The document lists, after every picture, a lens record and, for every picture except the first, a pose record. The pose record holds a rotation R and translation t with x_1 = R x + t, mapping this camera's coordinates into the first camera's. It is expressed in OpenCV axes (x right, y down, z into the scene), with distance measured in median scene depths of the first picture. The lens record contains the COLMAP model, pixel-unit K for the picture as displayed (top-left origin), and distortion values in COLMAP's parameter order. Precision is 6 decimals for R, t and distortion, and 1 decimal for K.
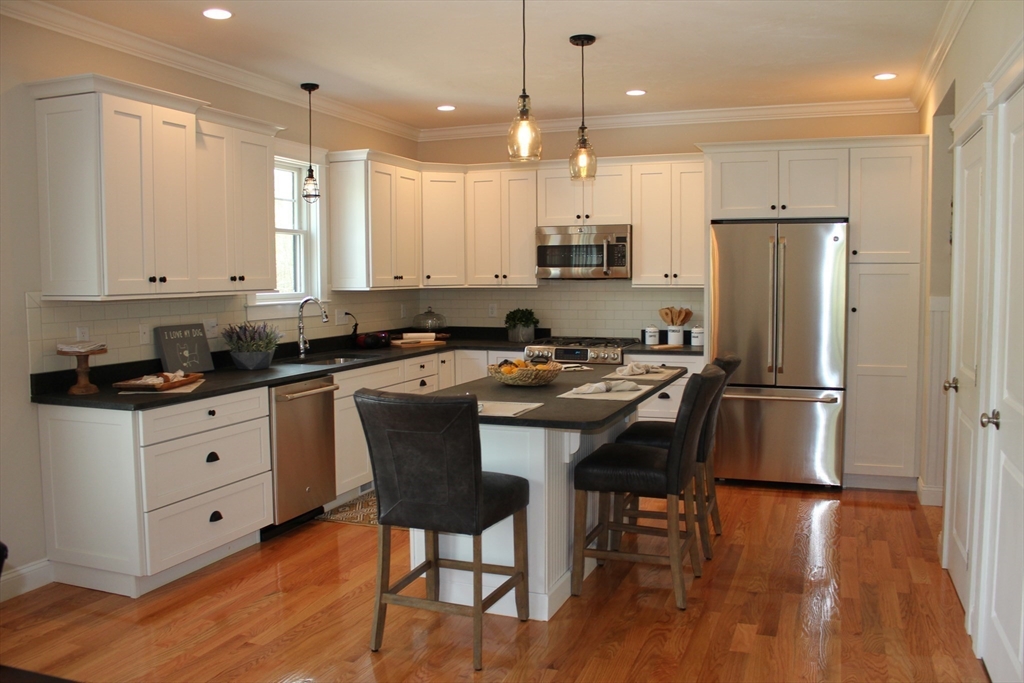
lens RADIAL K [[847.1, 0, 519.9], [0, 847.1, 337.3], [0, 0, 1]] dist [-0.159752, 0.139882]
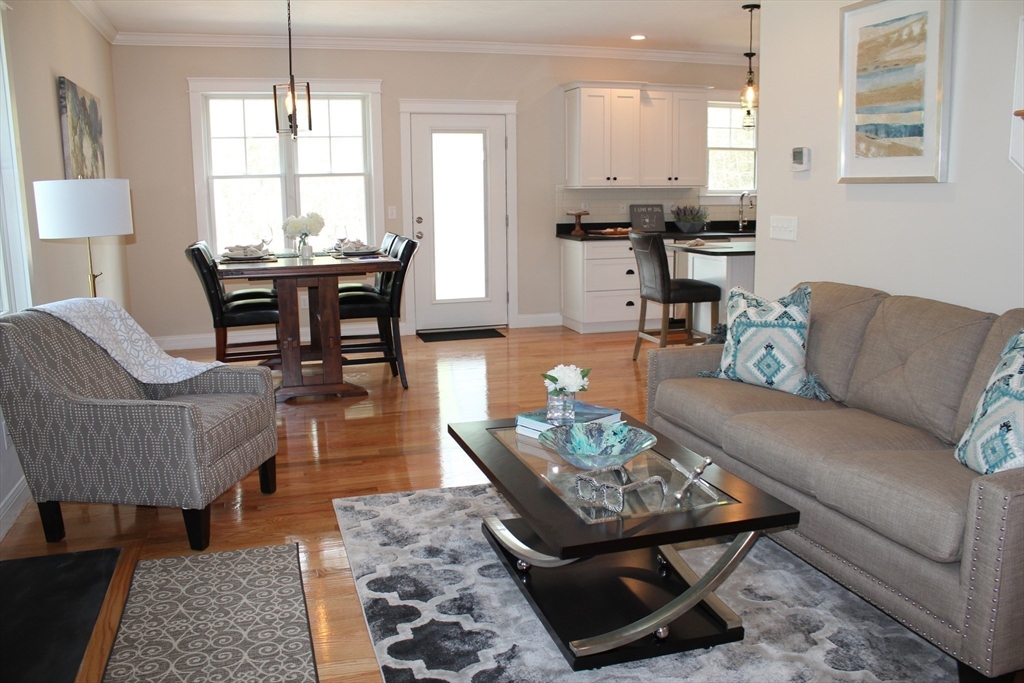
lens RADIAL K [[847.1, 0, 521.4], [0, 847.1, 342.1], [0, 0, 1]] dist [-0.159752, 0.139882]
pose [[0.622578, 0.141156, -0.769722, 0.834957], [-0.051338, 0.988846, 0.139816, 0.037243], [0.780872, -0.047530, 0.622881, -0.350462]]
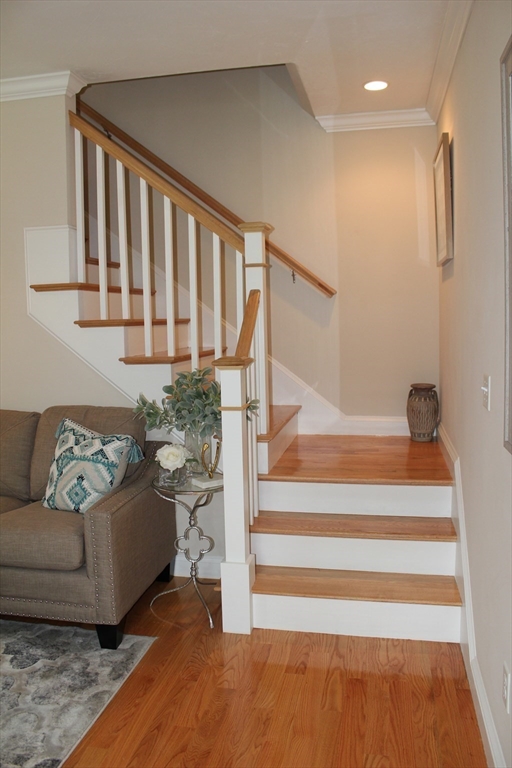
lens RADIAL K [[635.3, 0, 255.0], [0, 635.3, 379.0], [0, 0, 1]] dist [-0.159752, 0.139882]
pose [[0.987311, -0.028775, 0.156169, 0.729436], [0.024476, 0.999269, 0.029378, 0.029702], [-0.156901, -0.025183, 0.987293, -0.449578]]
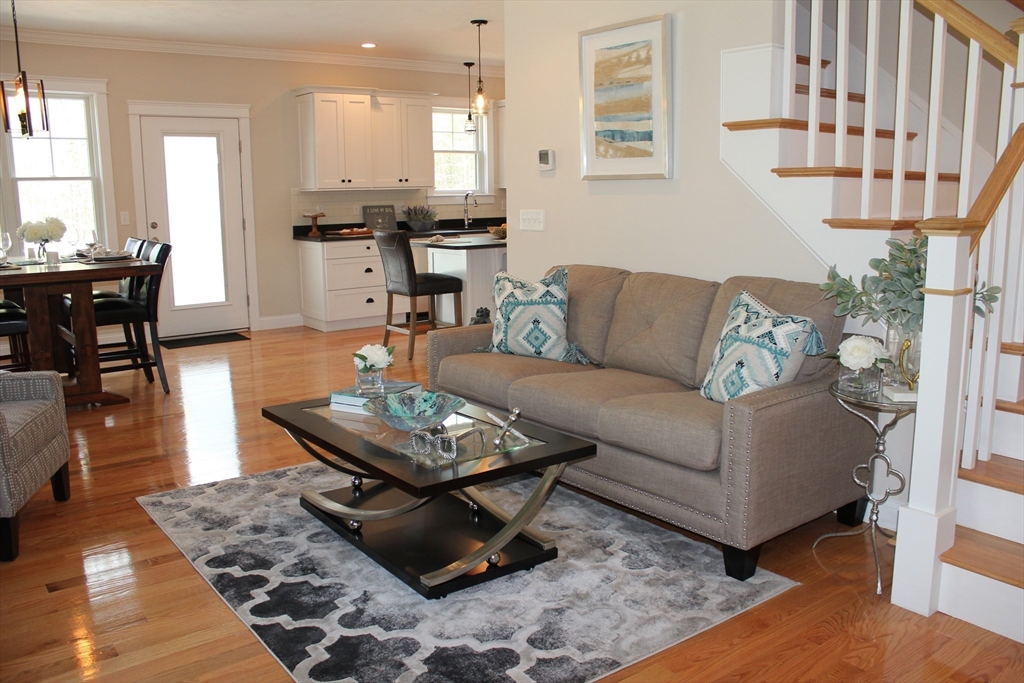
lens RADIAL K [[847.1, 0, 520.0], [0, 847.1, 341.8], [0, 0, 1]] dist [-0.159752, 0.139882]
pose [[0.853579, 0.091493, -0.512866, 0.834923], [-0.034347, 0.992199, 0.119839, 0.050155], [0.519830, -0.084677, 0.850063, -0.460626]]
